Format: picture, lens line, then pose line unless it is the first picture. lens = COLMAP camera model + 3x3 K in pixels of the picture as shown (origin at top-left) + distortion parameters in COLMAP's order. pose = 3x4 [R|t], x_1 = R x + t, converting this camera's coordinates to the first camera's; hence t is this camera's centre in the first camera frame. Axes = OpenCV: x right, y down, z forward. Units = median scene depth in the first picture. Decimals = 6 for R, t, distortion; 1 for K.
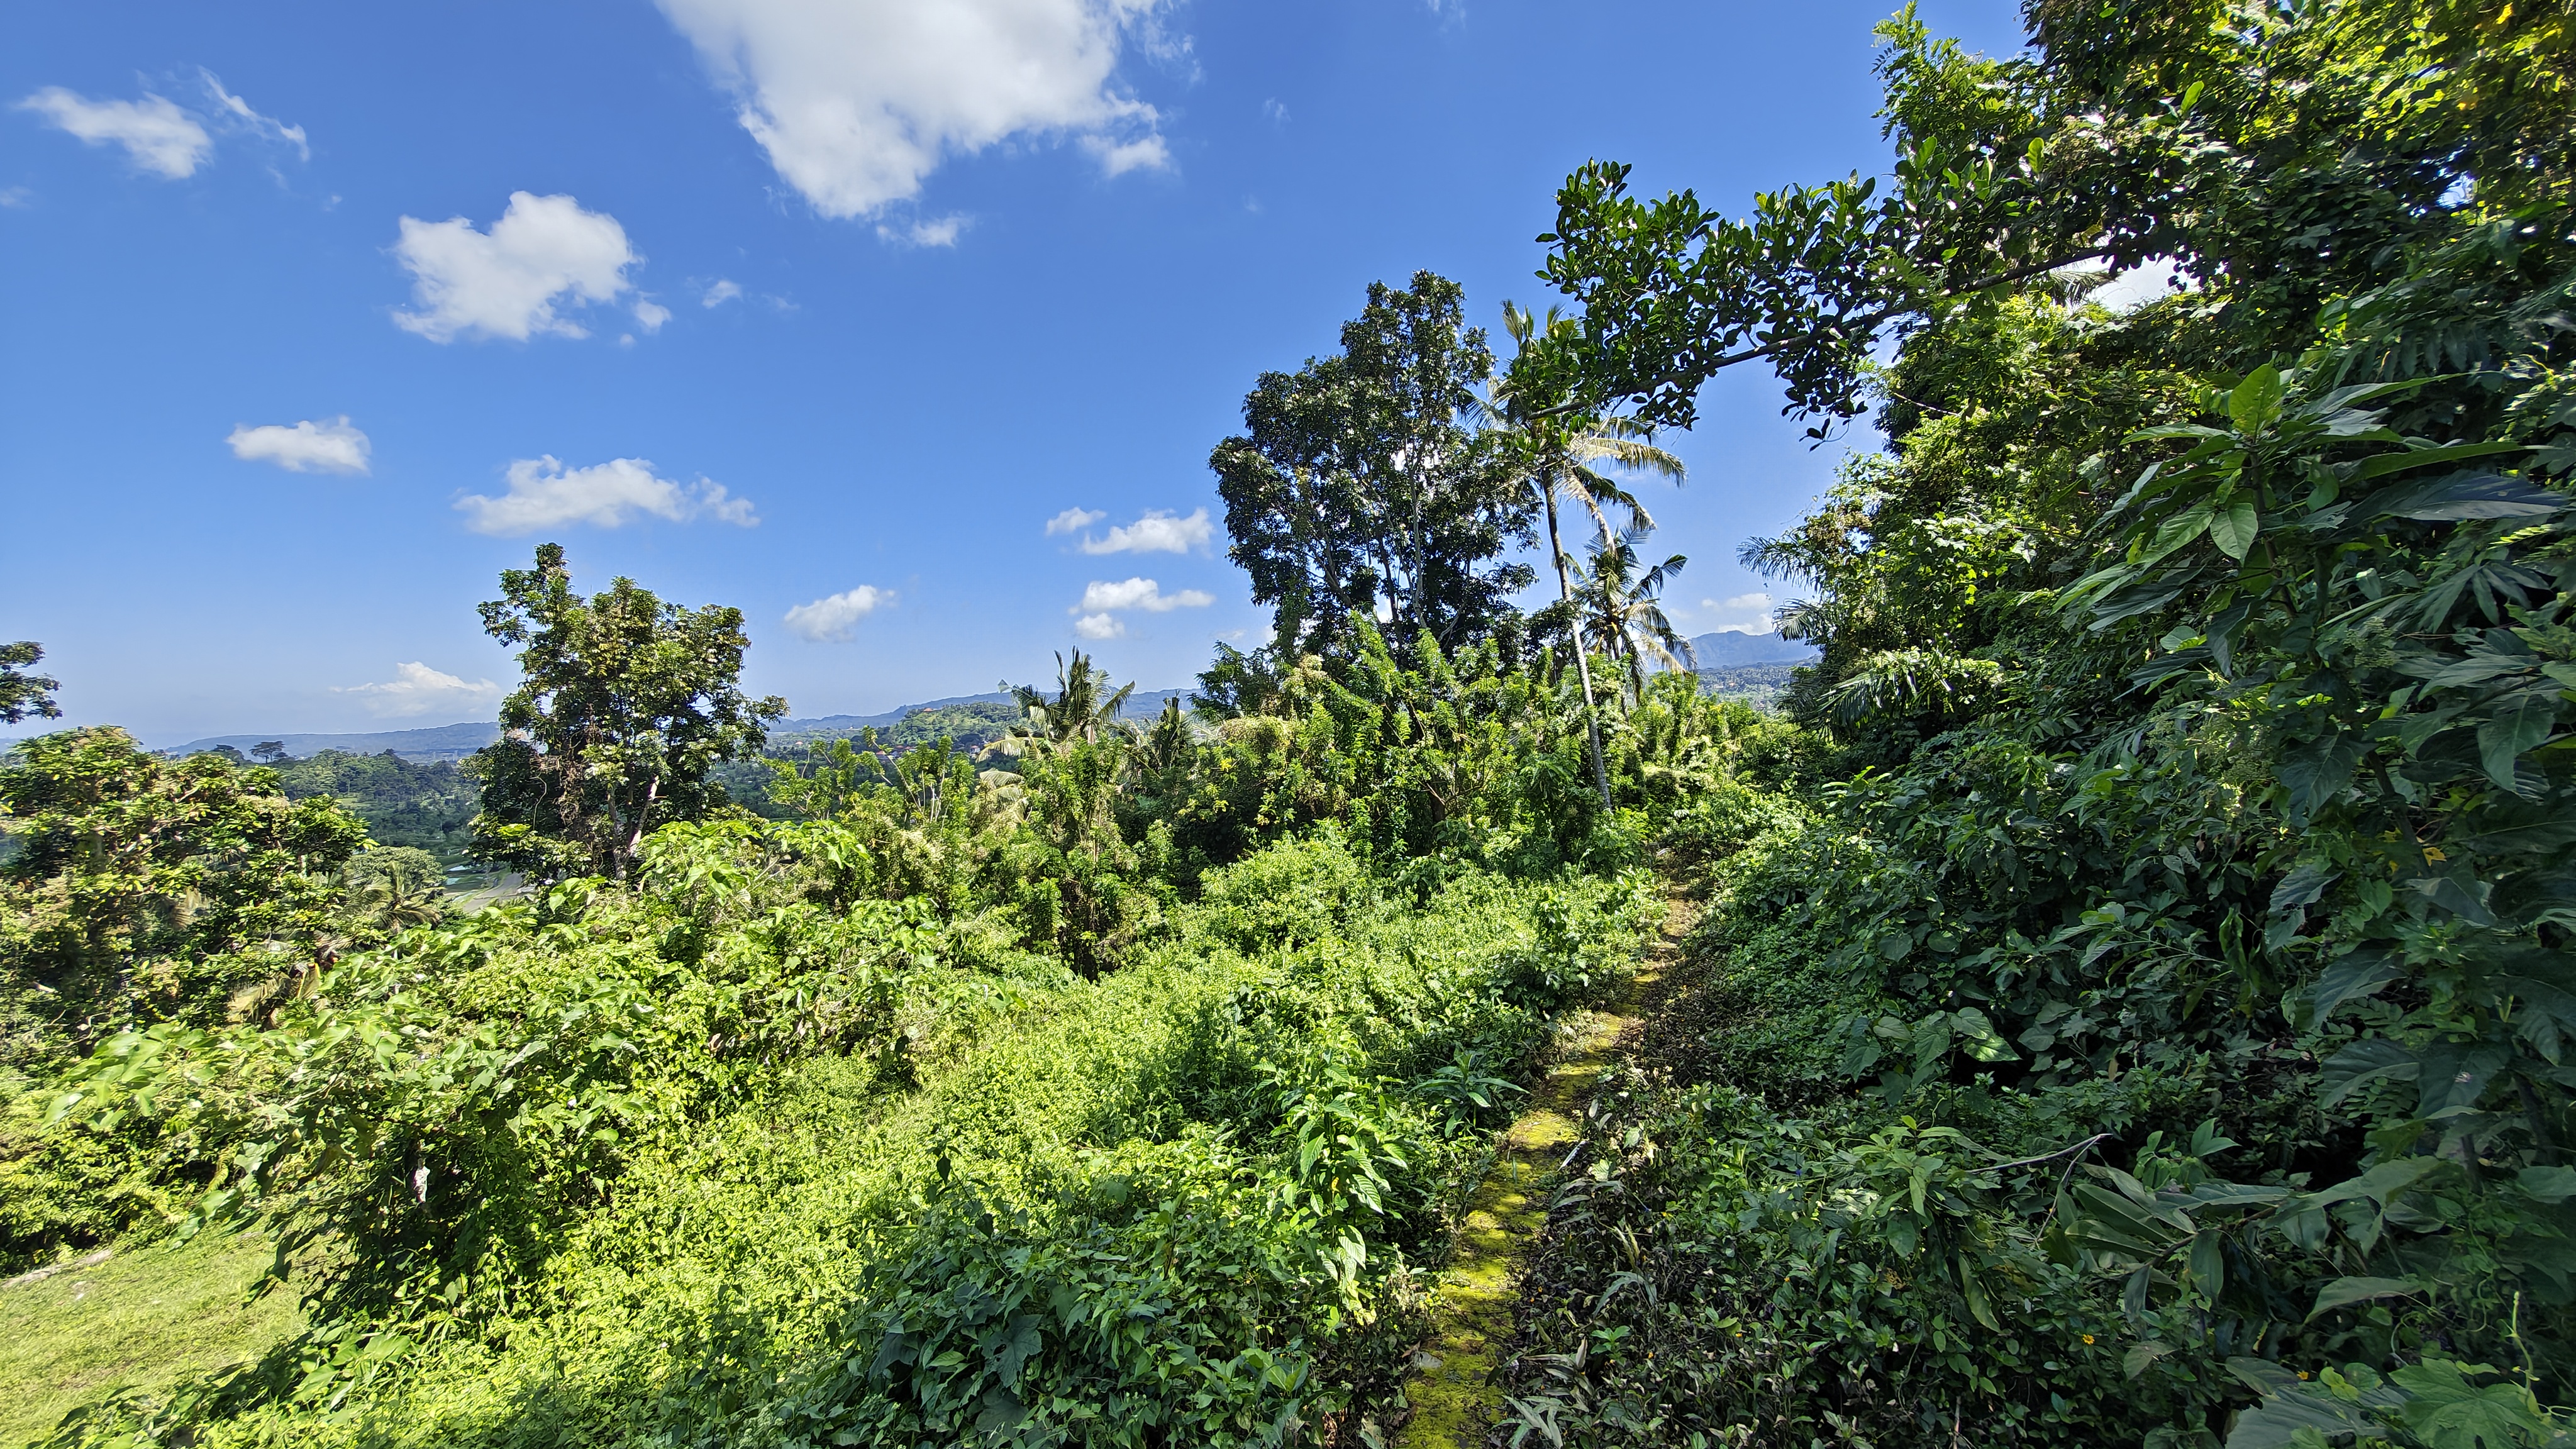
lens RADIAL K [[975.6, 0, 1303.3], [0, 975.6, 722.2], [0, 0, 1]] dist [-0.002386, 0.000620]
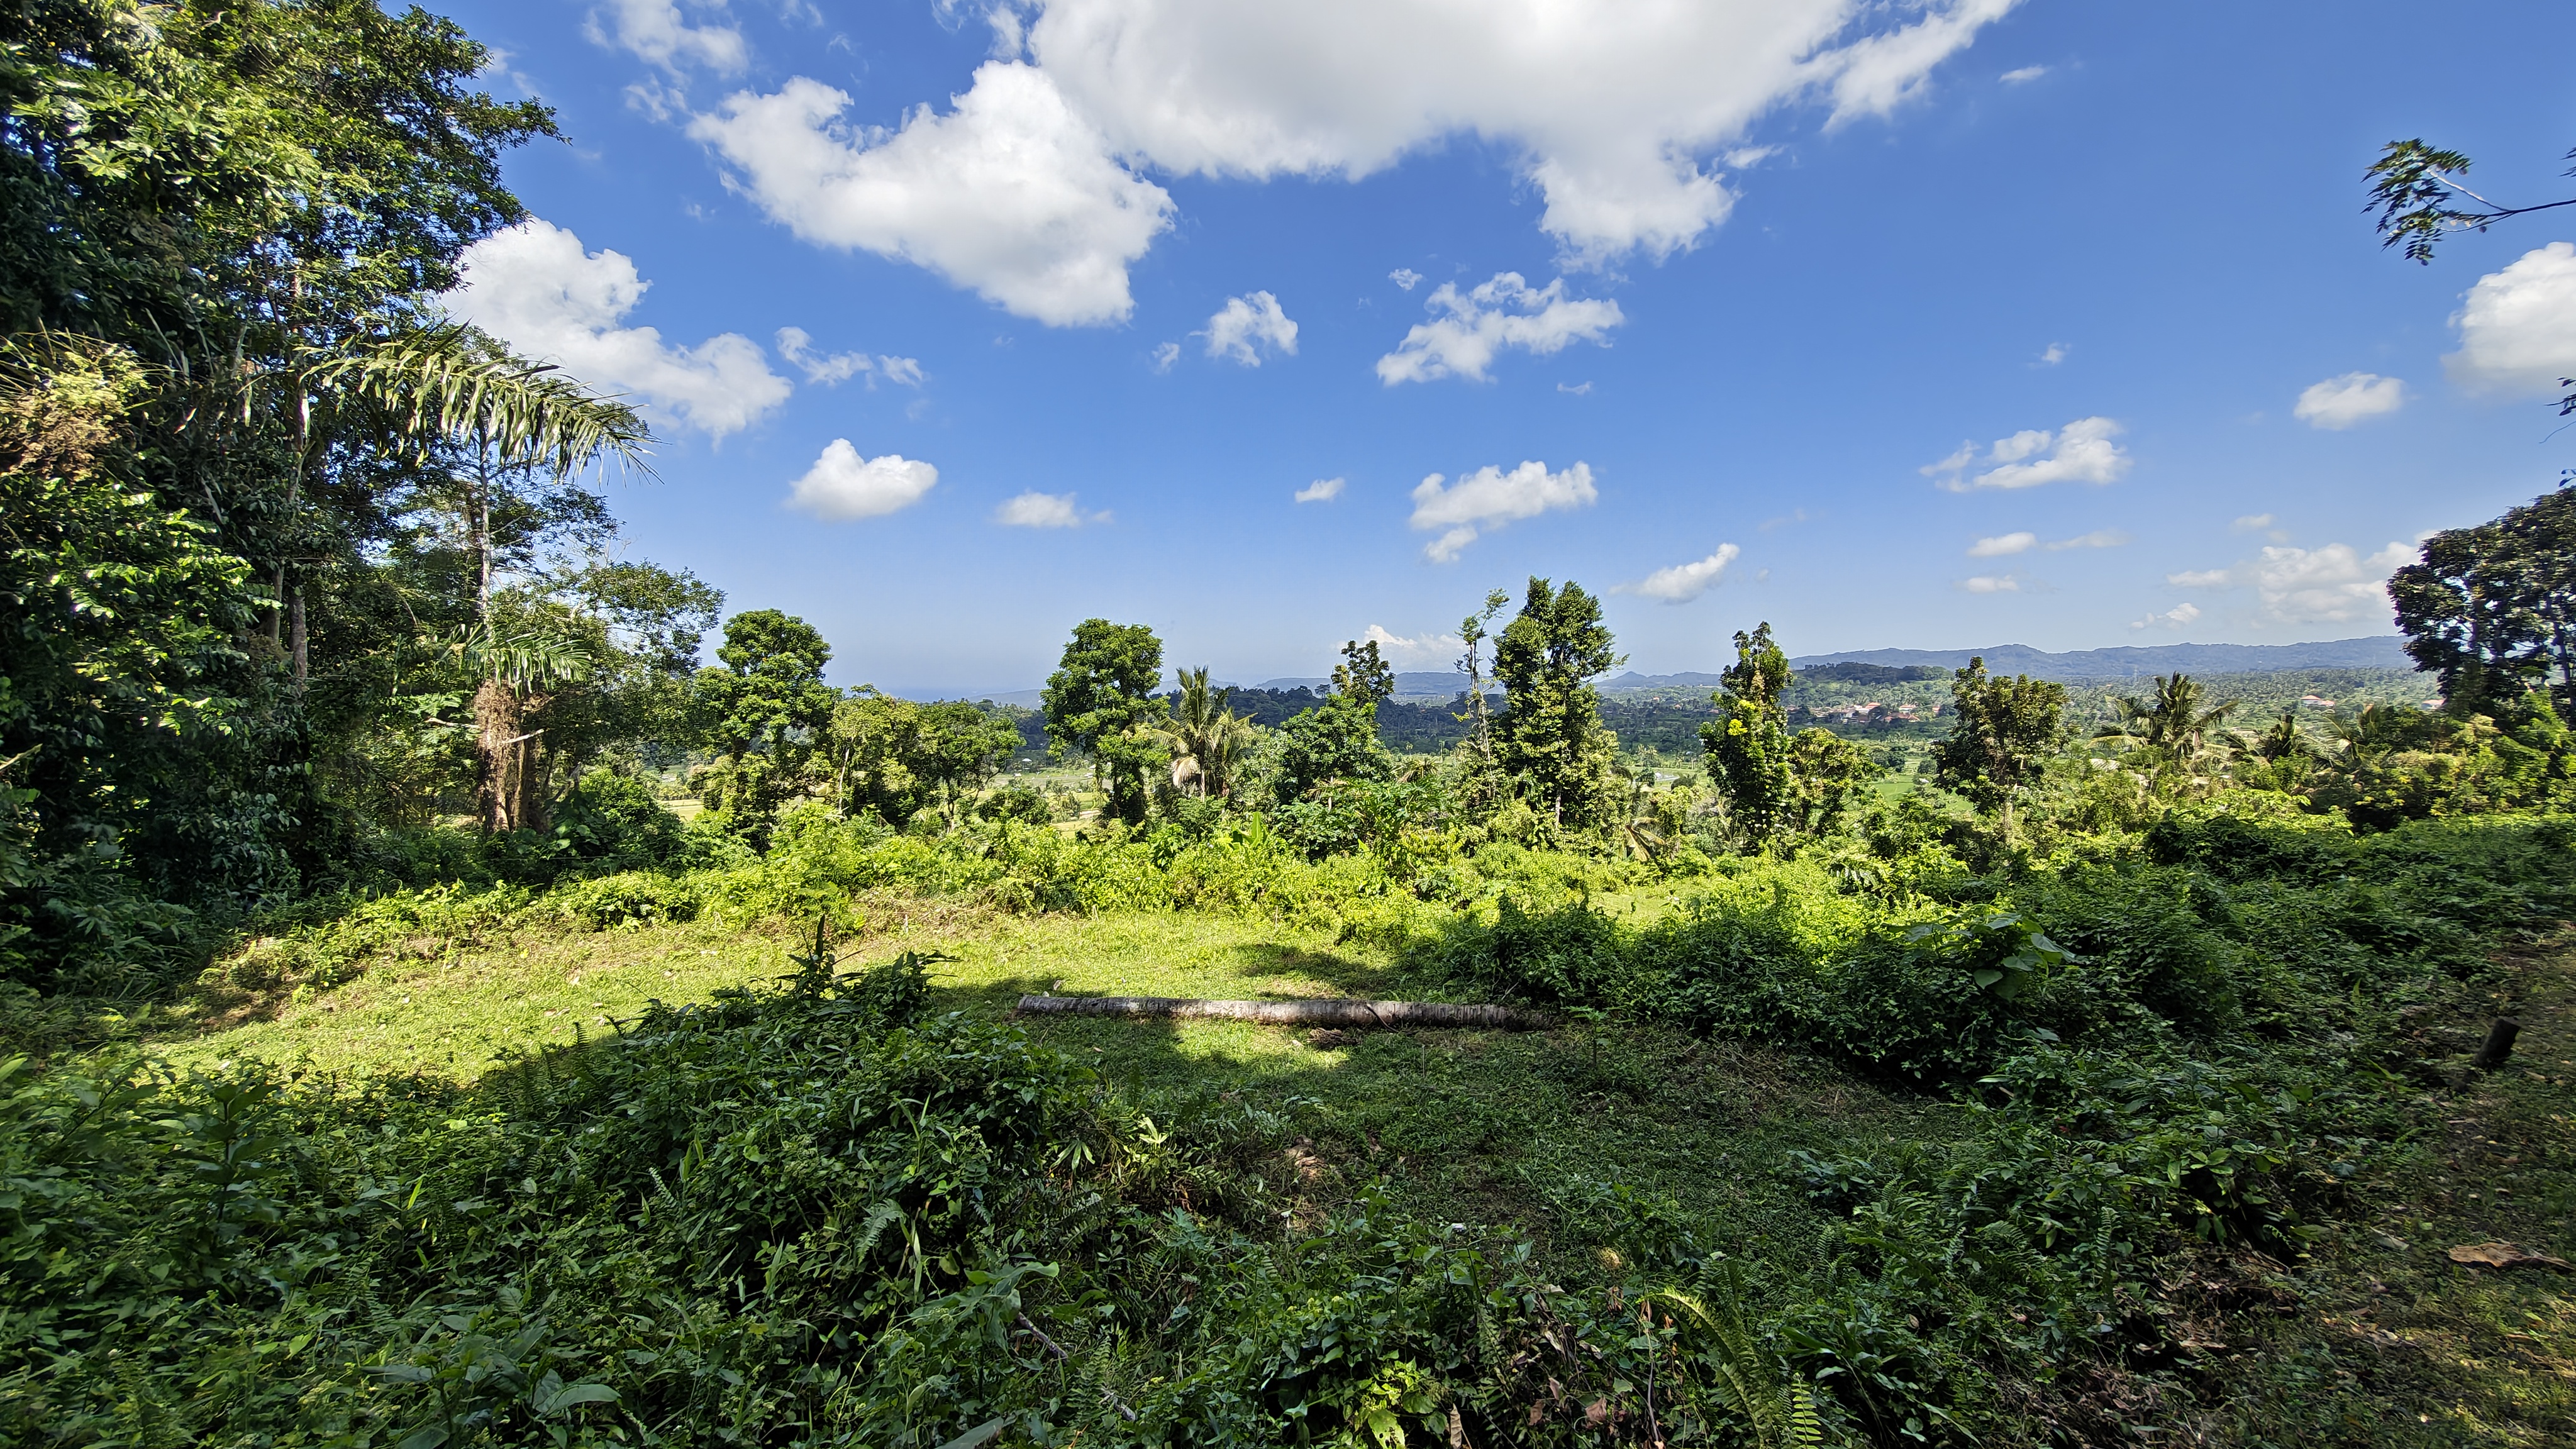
lens RADIAL K [[975.6, 0, 1292.6], [0, 975.6, 737.2], [0, 0, 1]] dist [-0.002386, 0.000620]
pose [[0.699367, 0.063556, -0.711931, -0.617194], [-0.017424, 0.997259, 0.071911, -0.325624], [0.714550, -0.037887, 0.698558, -4.341693]]
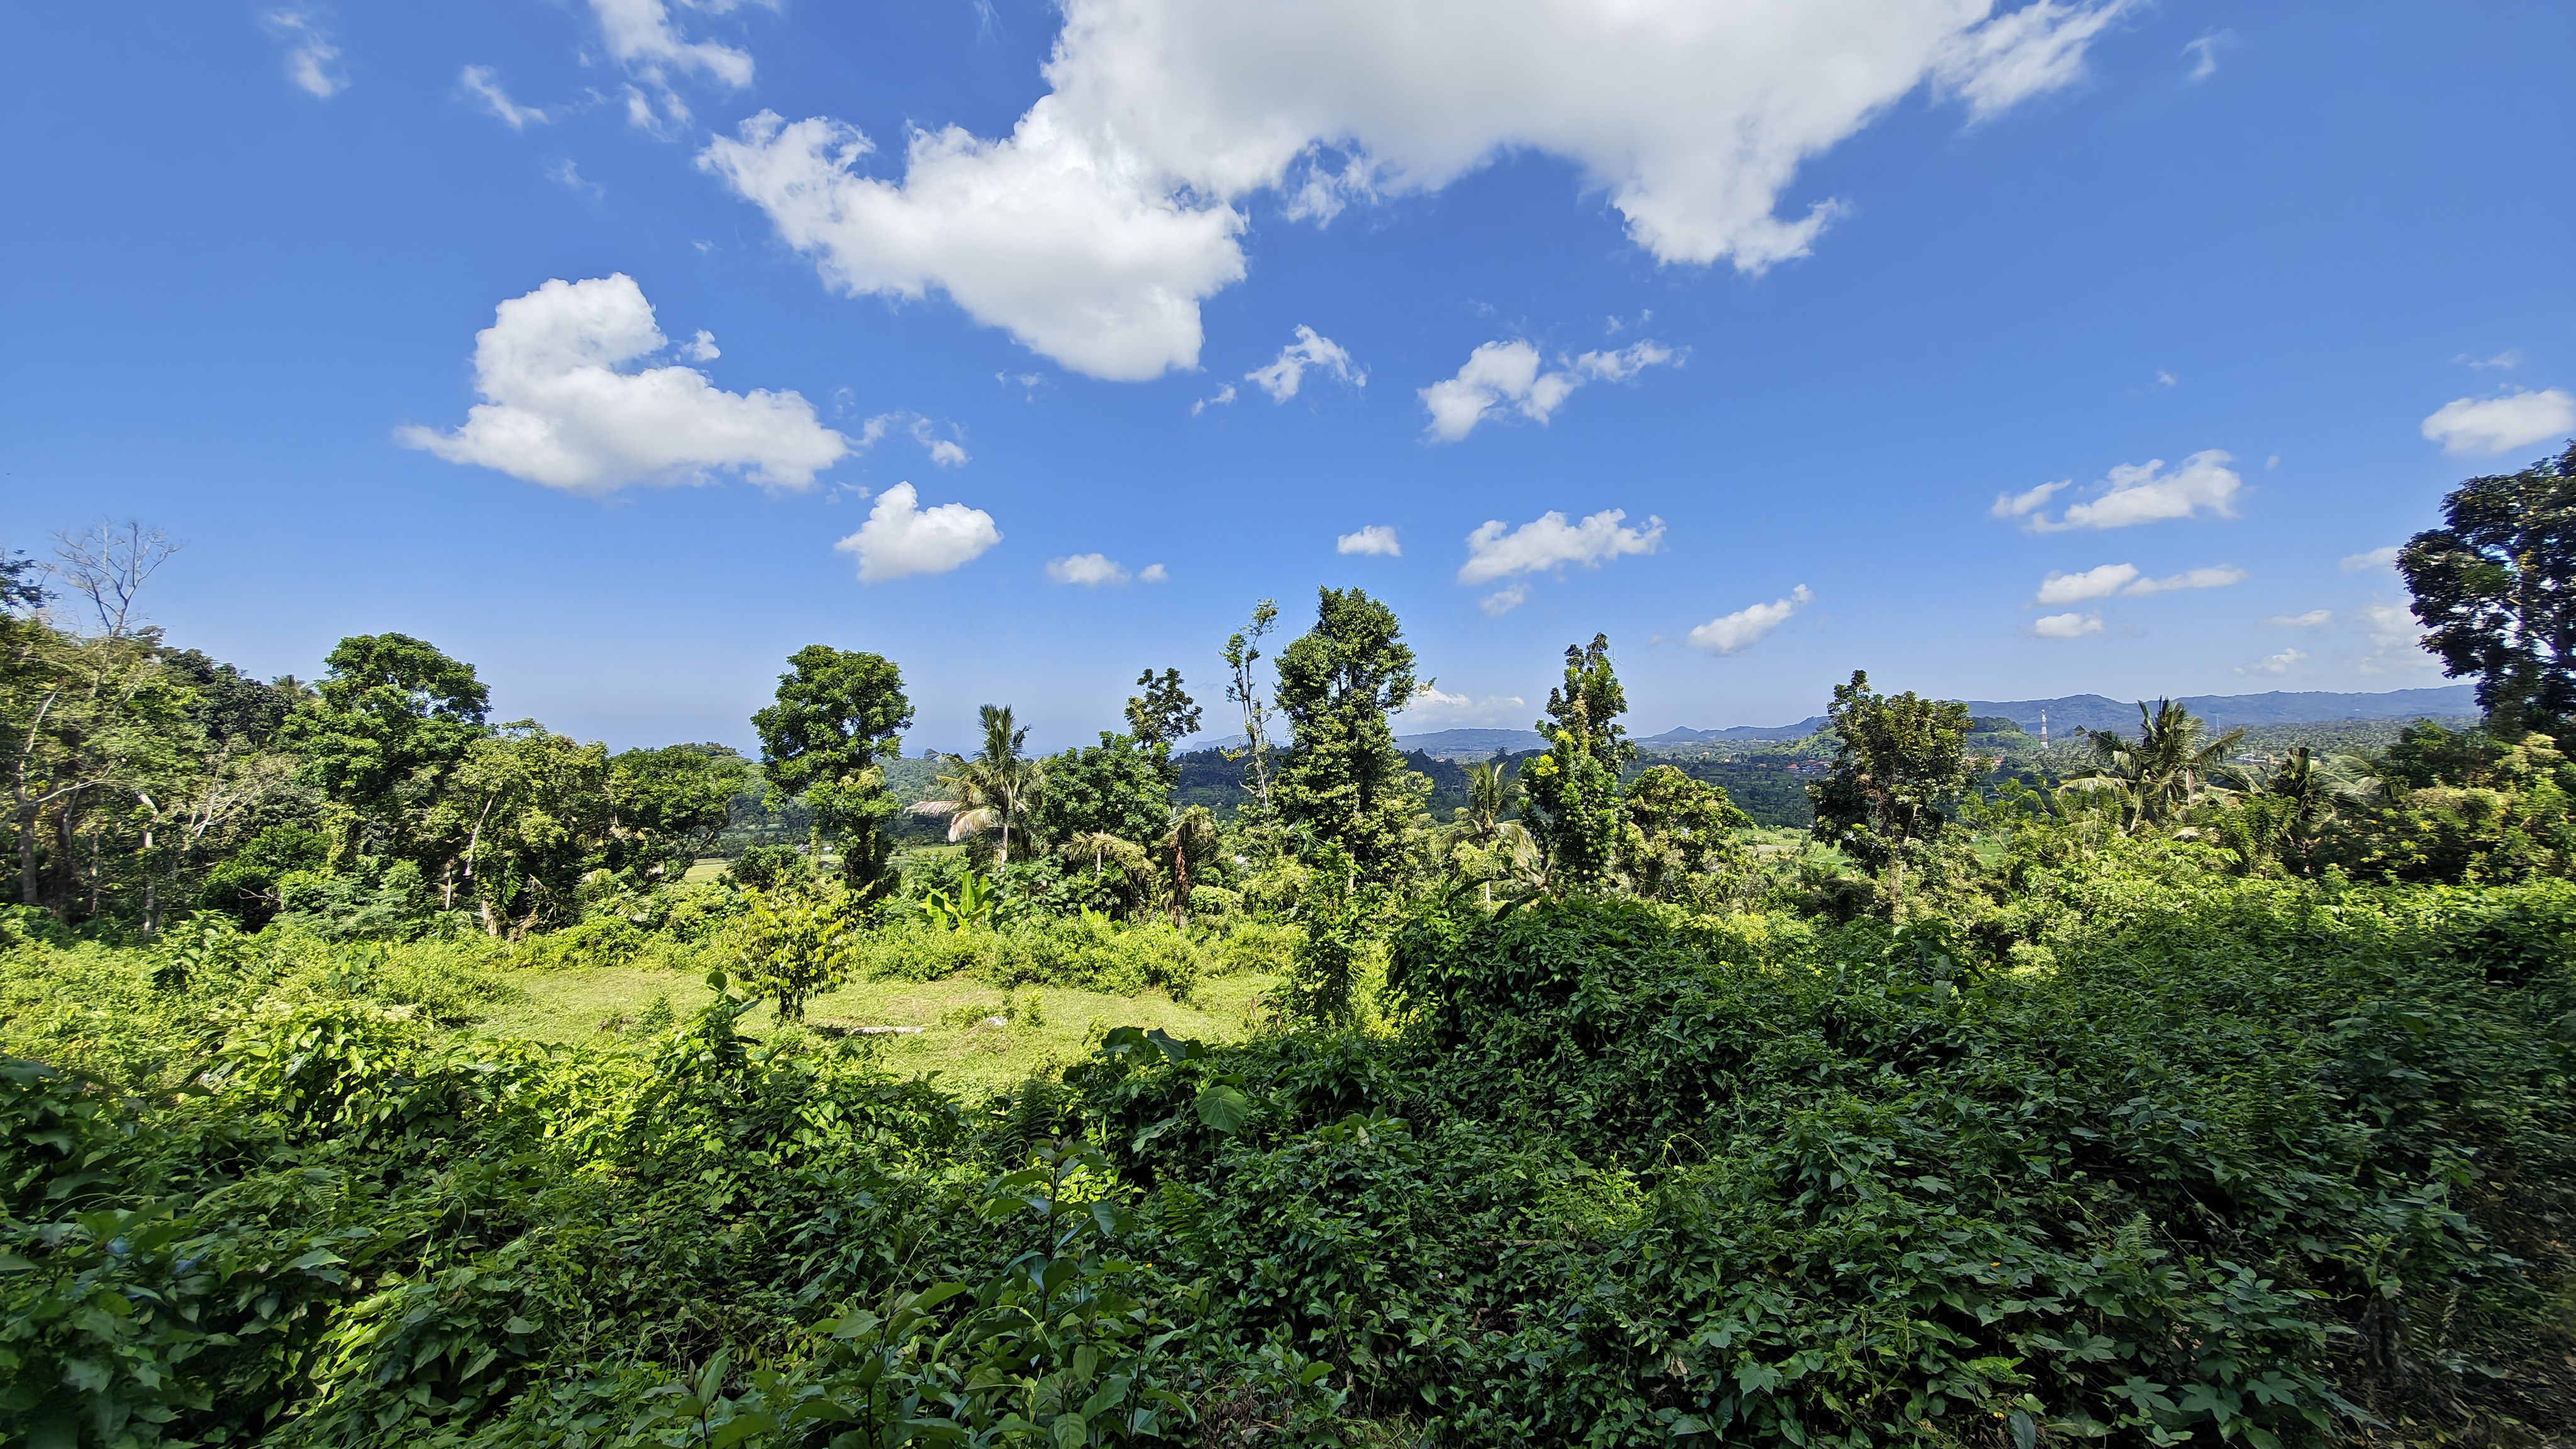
lens RADIAL K [[975.6, 0, 1291.5], [0, 975.6, 754.6], [0, 0, 1]] dist [-0.002386, 0.000620]
pose [[0.660319, 0.029553, -0.750403, -0.274174], [-0.008093, 0.999447, 0.032240, -0.197726], [0.750941, -0.015216, 0.660194, -2.341156]]
